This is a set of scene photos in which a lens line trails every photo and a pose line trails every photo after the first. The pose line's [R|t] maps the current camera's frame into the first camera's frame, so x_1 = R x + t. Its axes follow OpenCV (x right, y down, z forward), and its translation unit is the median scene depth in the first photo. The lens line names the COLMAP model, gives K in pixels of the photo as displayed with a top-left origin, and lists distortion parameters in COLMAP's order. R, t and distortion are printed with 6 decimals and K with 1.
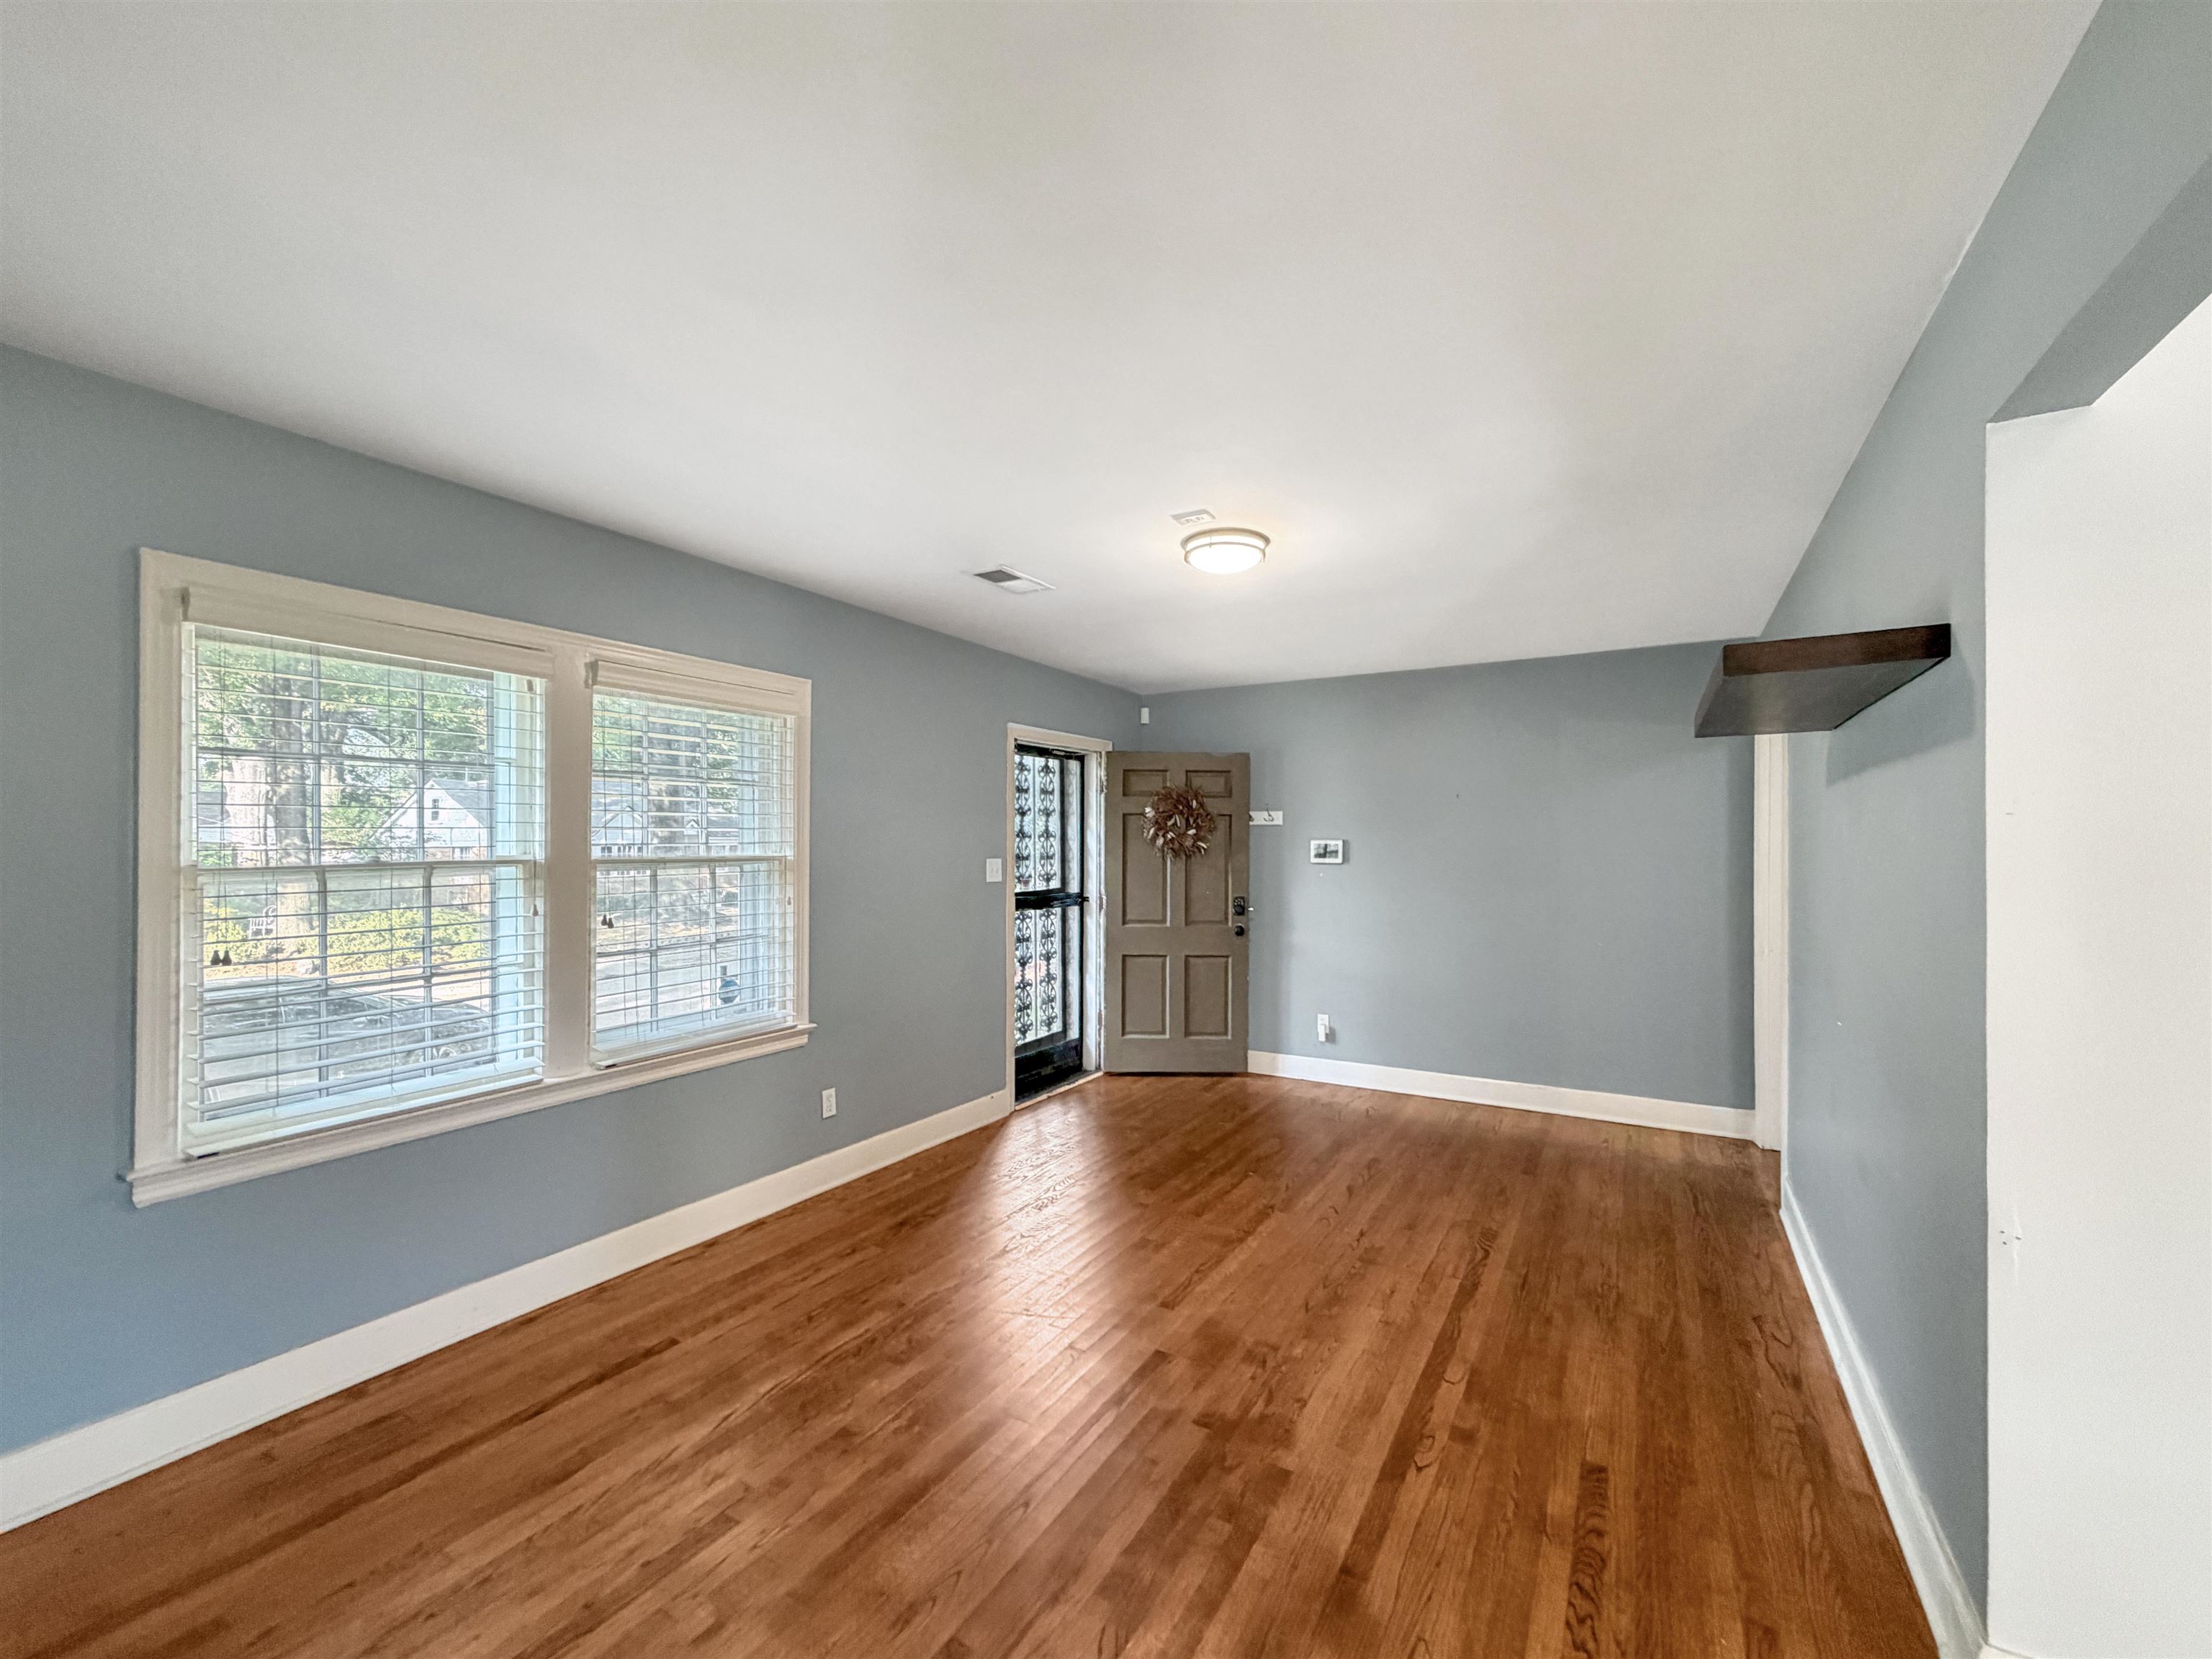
lens RADIAL K [[912.9, 0, 1144.0], [0, 912.9, 840.8], [0, 0, 1]] dist [-0.000371, 0.000220]
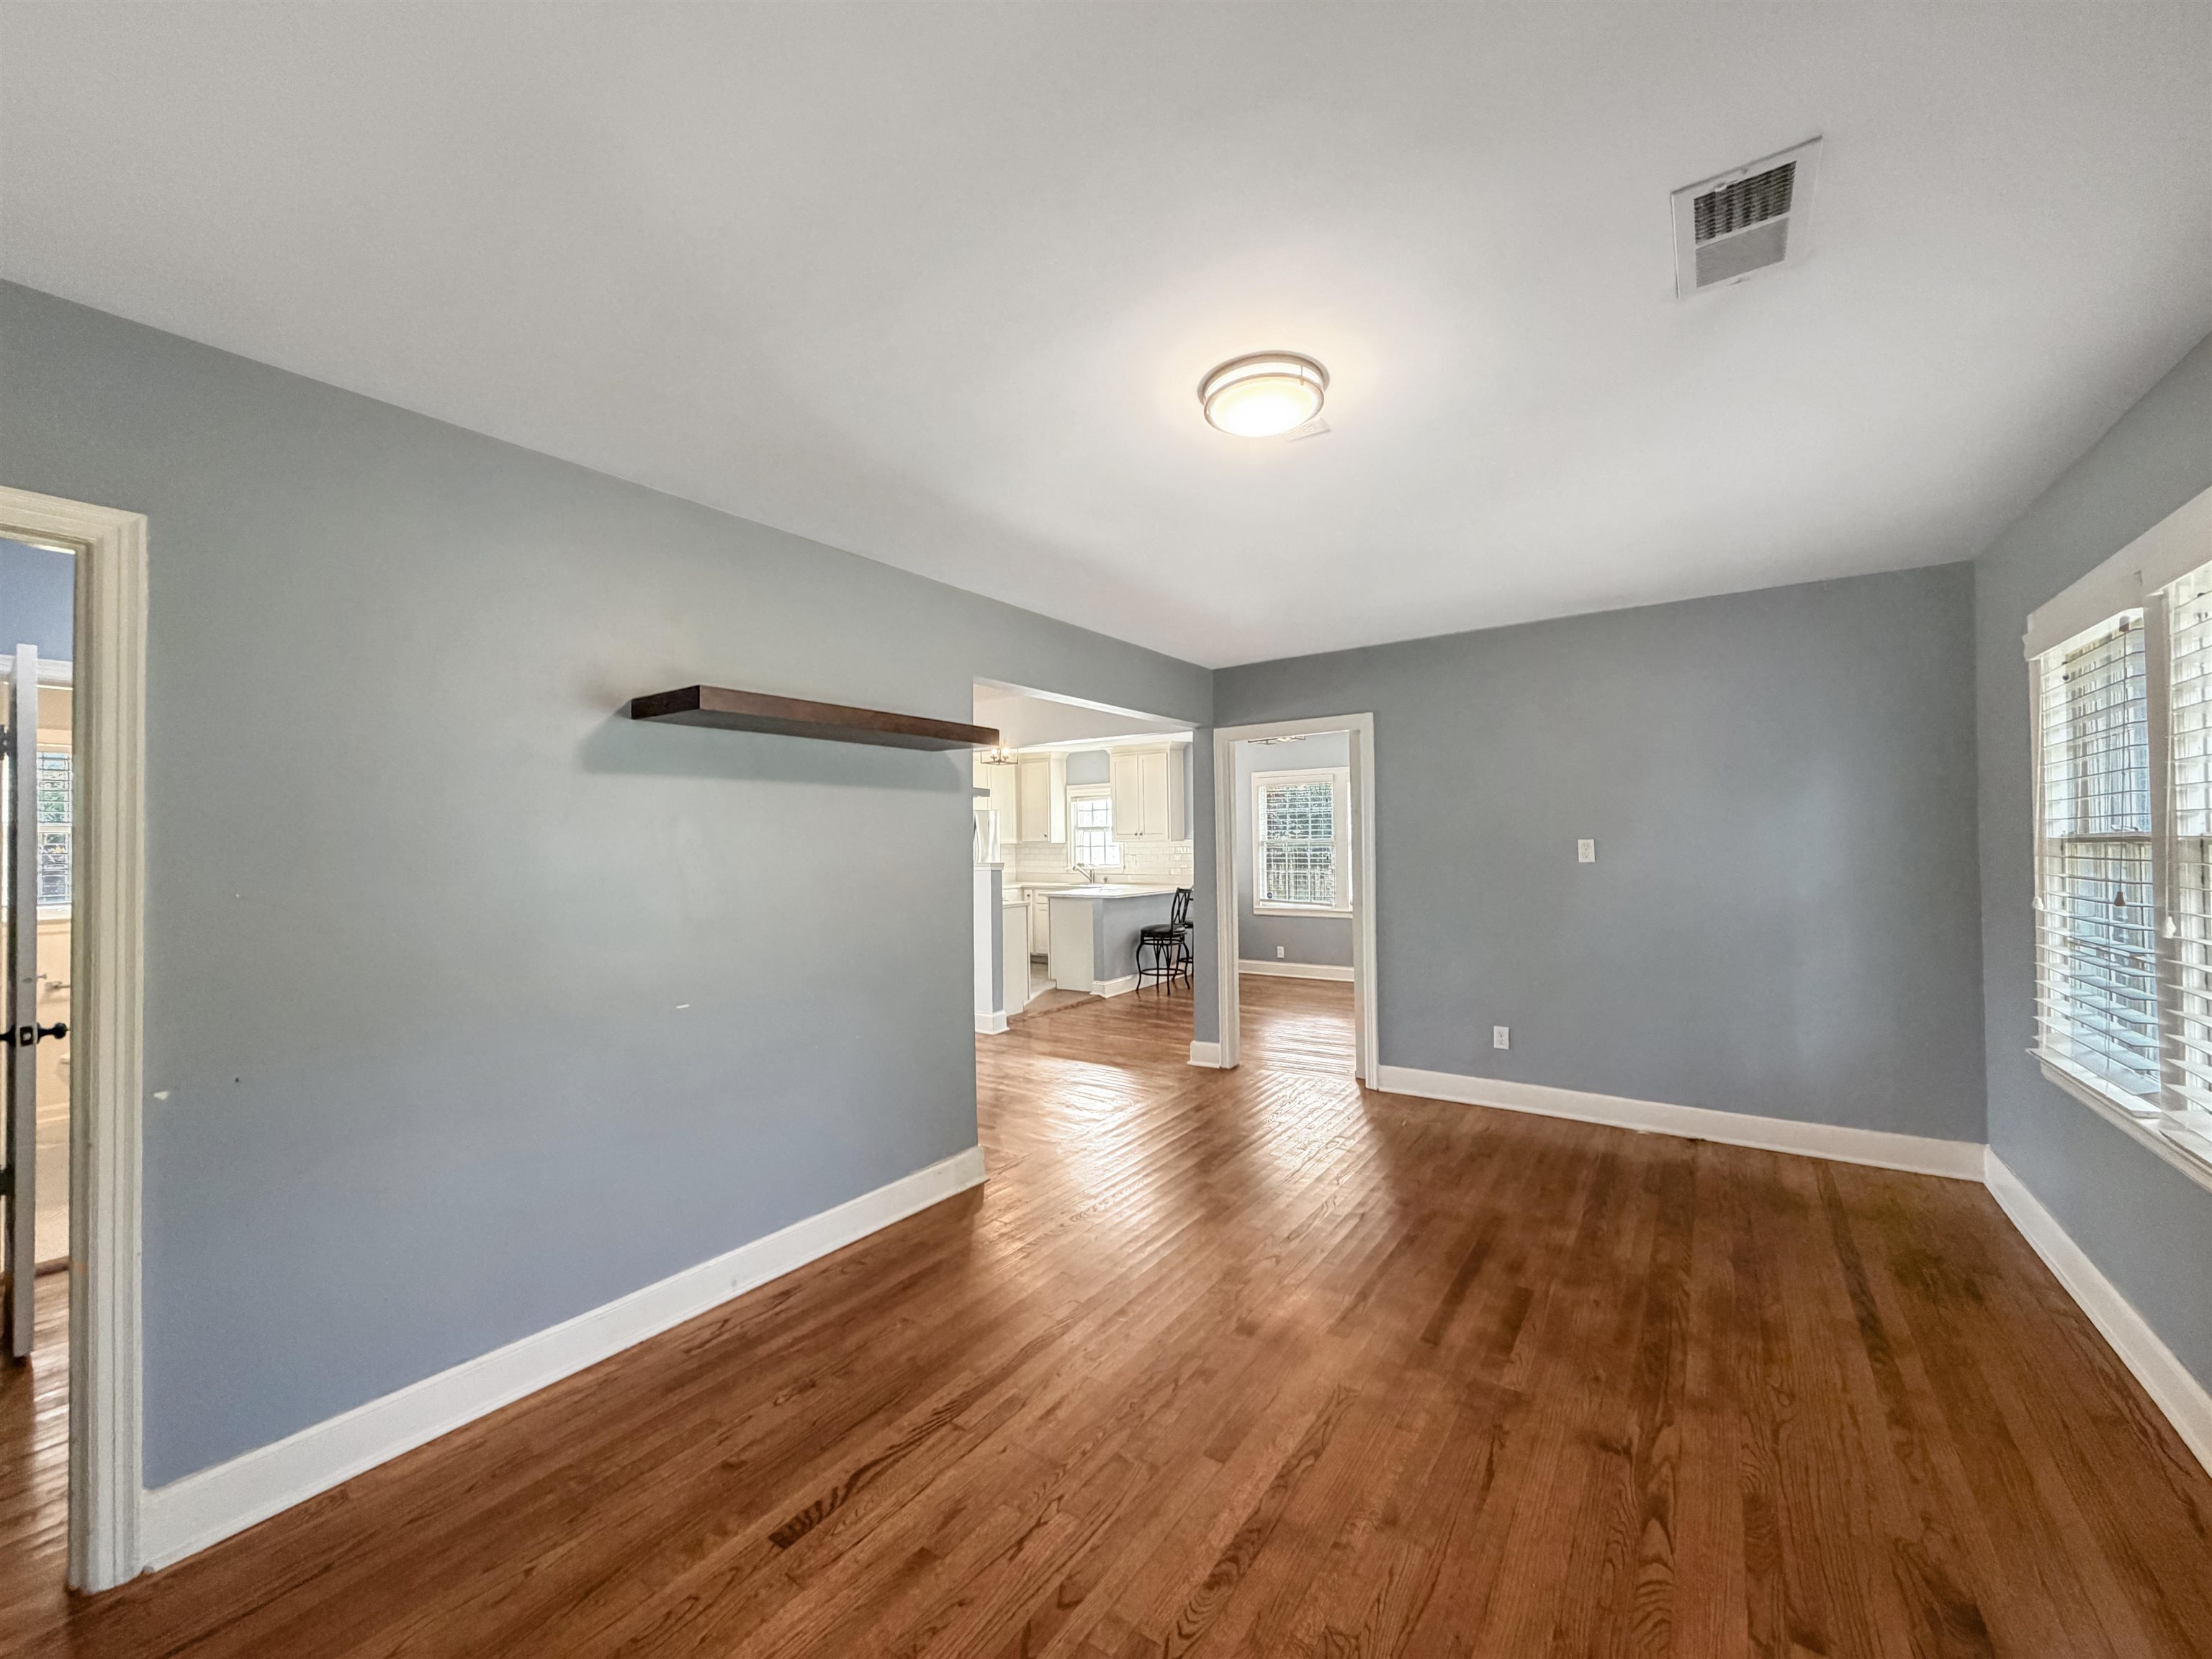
lens RADIAL K [[906.7, 0, 1072.1], [0, 906.7, 824.5], [0, 0, 1]] dist [-0.009625, -0.000121]
pose [[-0.992086, 0.015979, 0.124542, 0.140714], [0.013005, 0.999611, -0.024654, 0.011812], [-0.124888, -0.022839, -0.991908, 1.600118]]
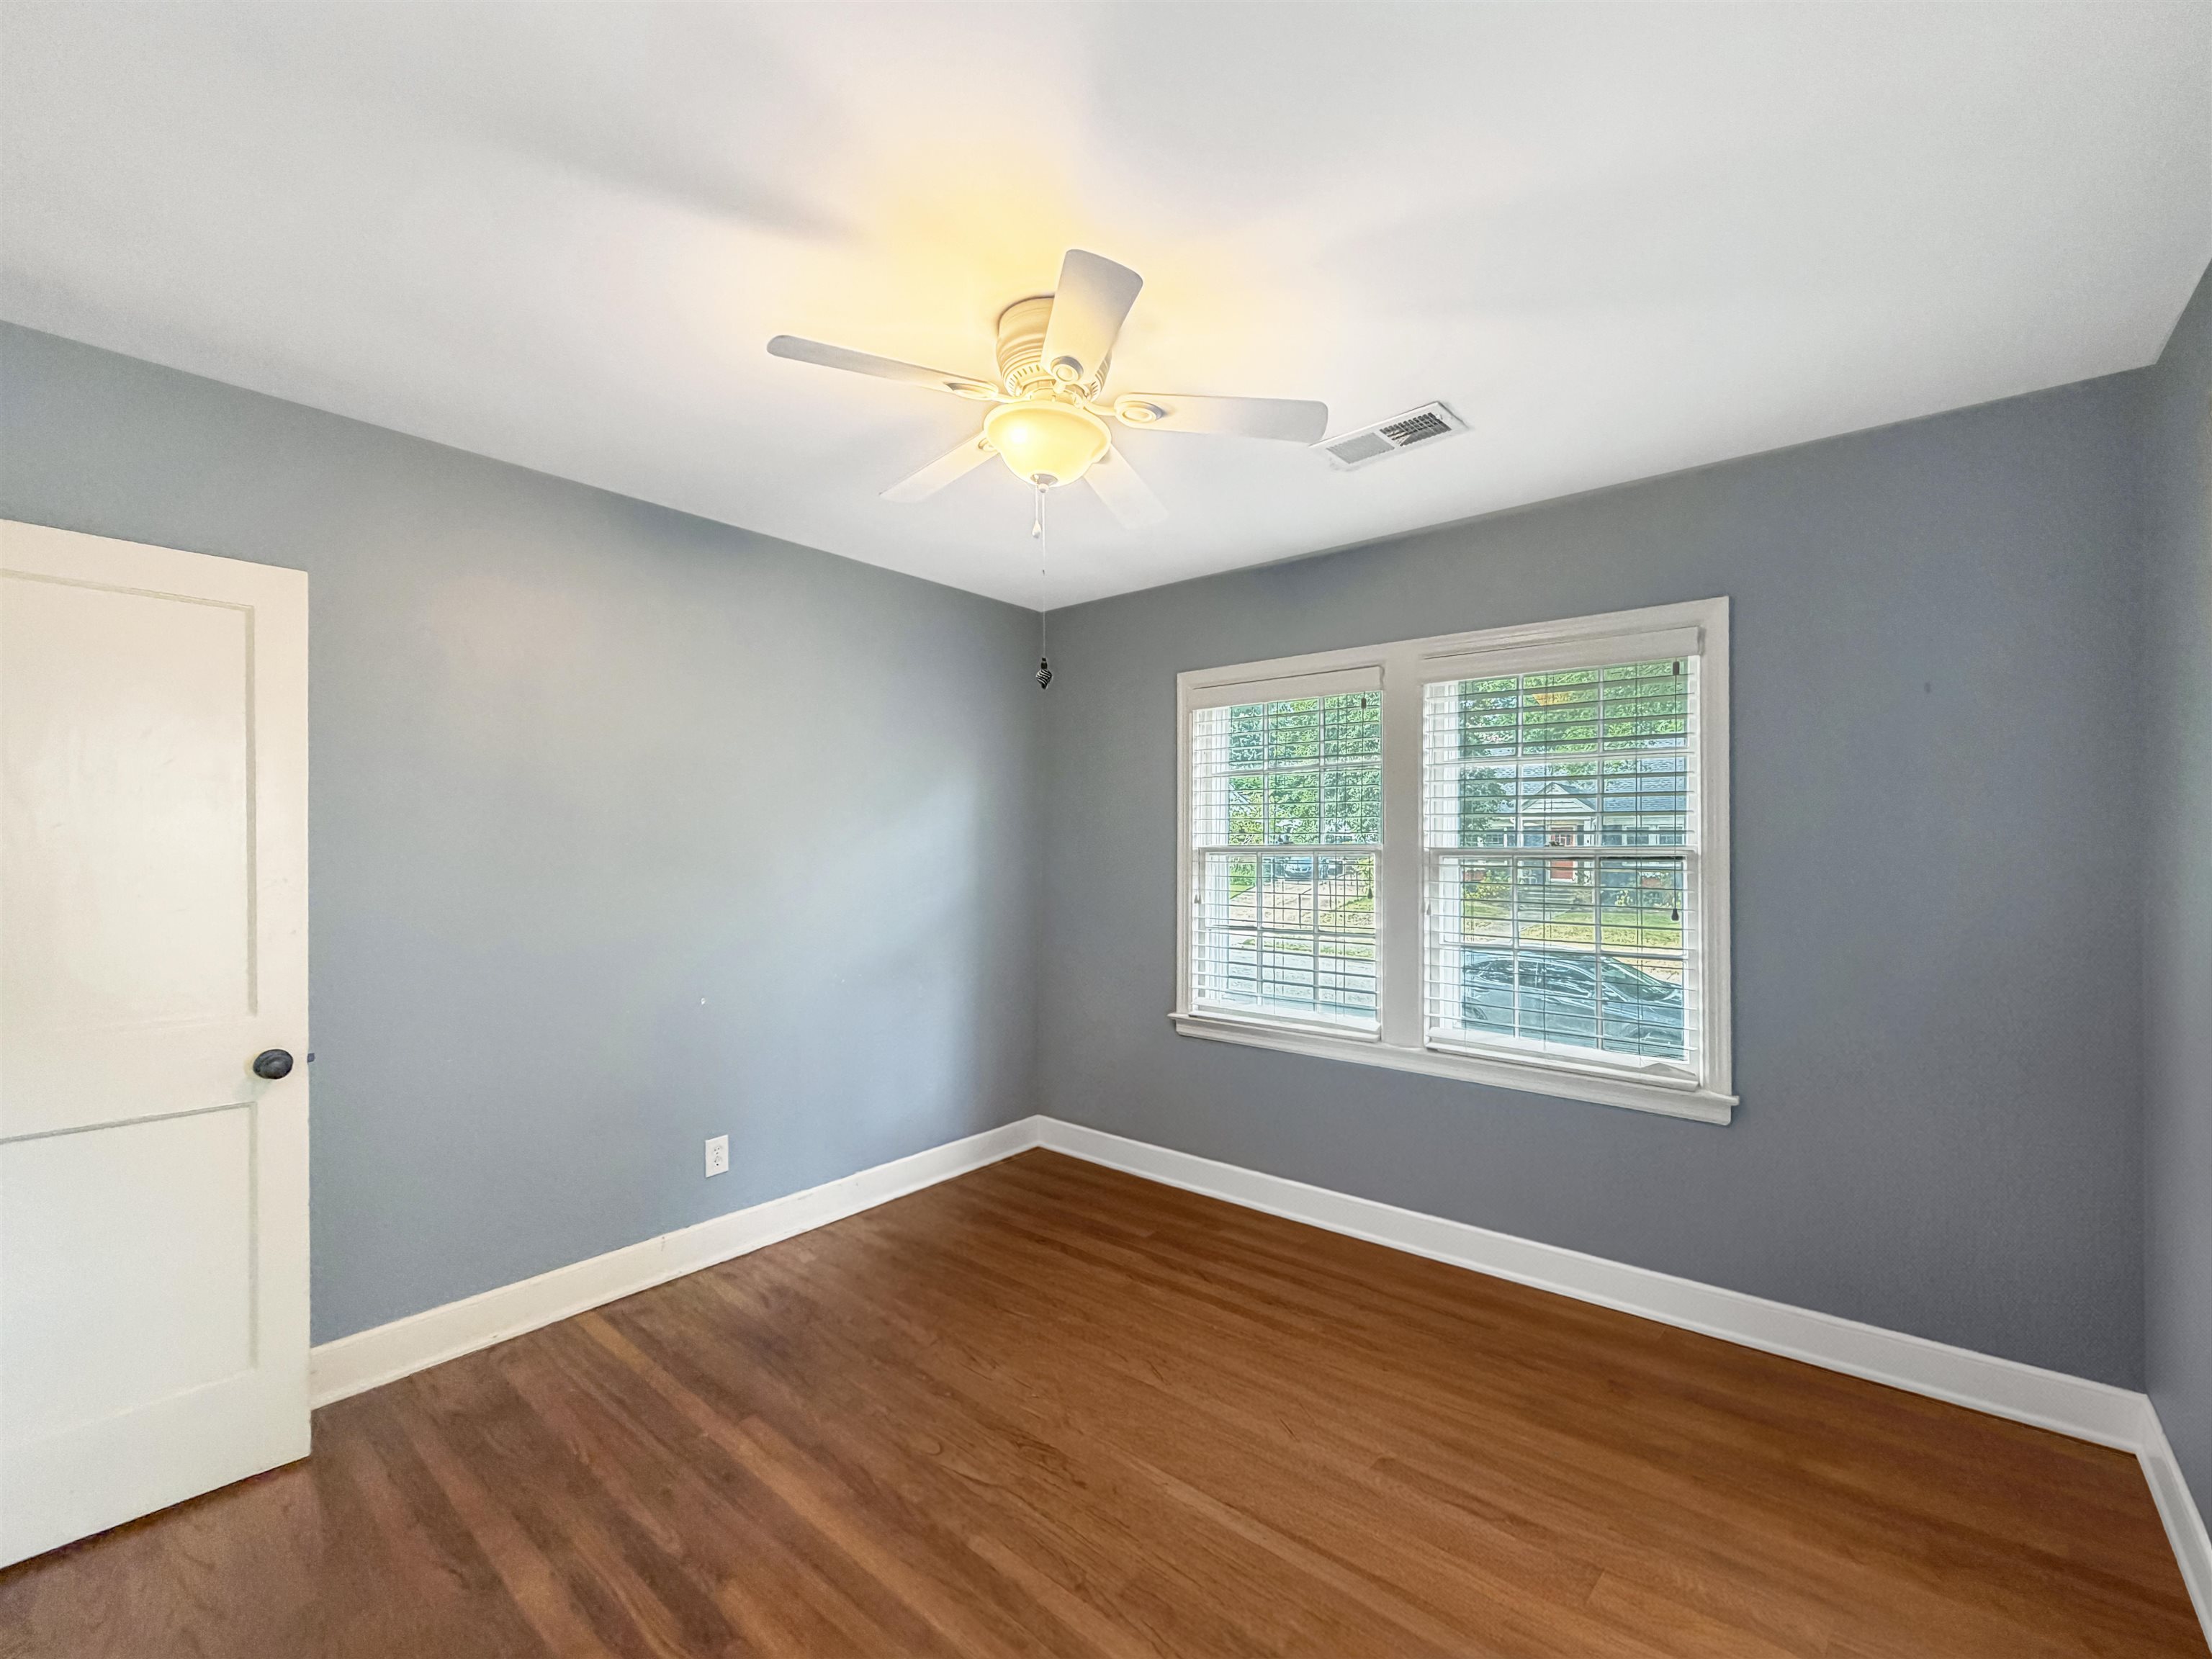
lens RADIAL K [[1000.4, 0, 1144.7], [0, 1000.4, 849.6], [0, 0, 1]] dist [0.154680, 0.000061]
pose [[-0.164888, -0.000827, -0.986312, 0.542793], [-0.003803, 0.999993, -0.000203, 0.020672], [0.986305, 0.003718, -0.164890, 0.779282]]
